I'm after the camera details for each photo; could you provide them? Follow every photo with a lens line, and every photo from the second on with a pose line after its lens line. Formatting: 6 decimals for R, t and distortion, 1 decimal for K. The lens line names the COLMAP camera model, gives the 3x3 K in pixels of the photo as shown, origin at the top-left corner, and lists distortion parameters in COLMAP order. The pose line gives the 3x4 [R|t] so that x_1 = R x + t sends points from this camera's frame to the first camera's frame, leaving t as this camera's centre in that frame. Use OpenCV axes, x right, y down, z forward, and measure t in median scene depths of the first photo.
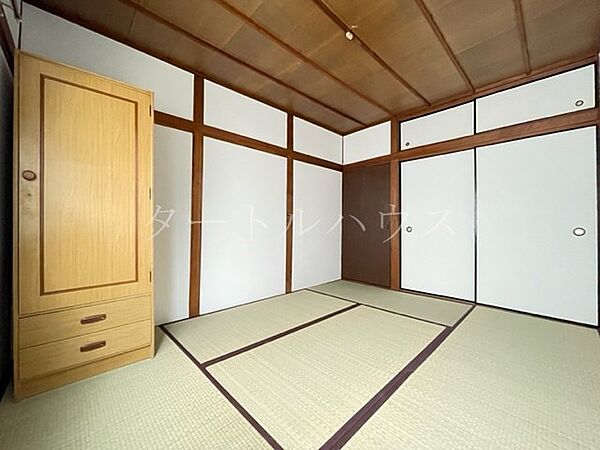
lens RADIAL K [[242.6, 0, 300.7], [0, 242.6, 222.9], [0, 0, 1]] dist [-0.001392, 0.000191]
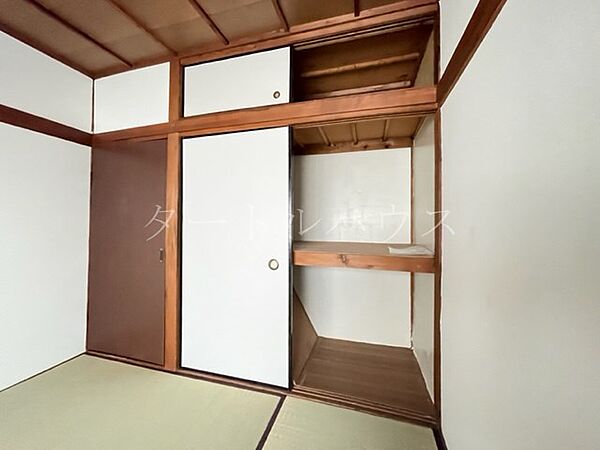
lens RADIAL K [[242.6, 0, 298.6], [0, 242.6, 224.6], [0, 0, 1]] dist [-0.001392, 0.000191]
pose [[0.872455, 0.004076, 0.488678, 0.312938], [-0.006829, 0.999969, 0.003851, -0.048460], [-0.488647, -0.006697, 0.872456, 0.325067]]
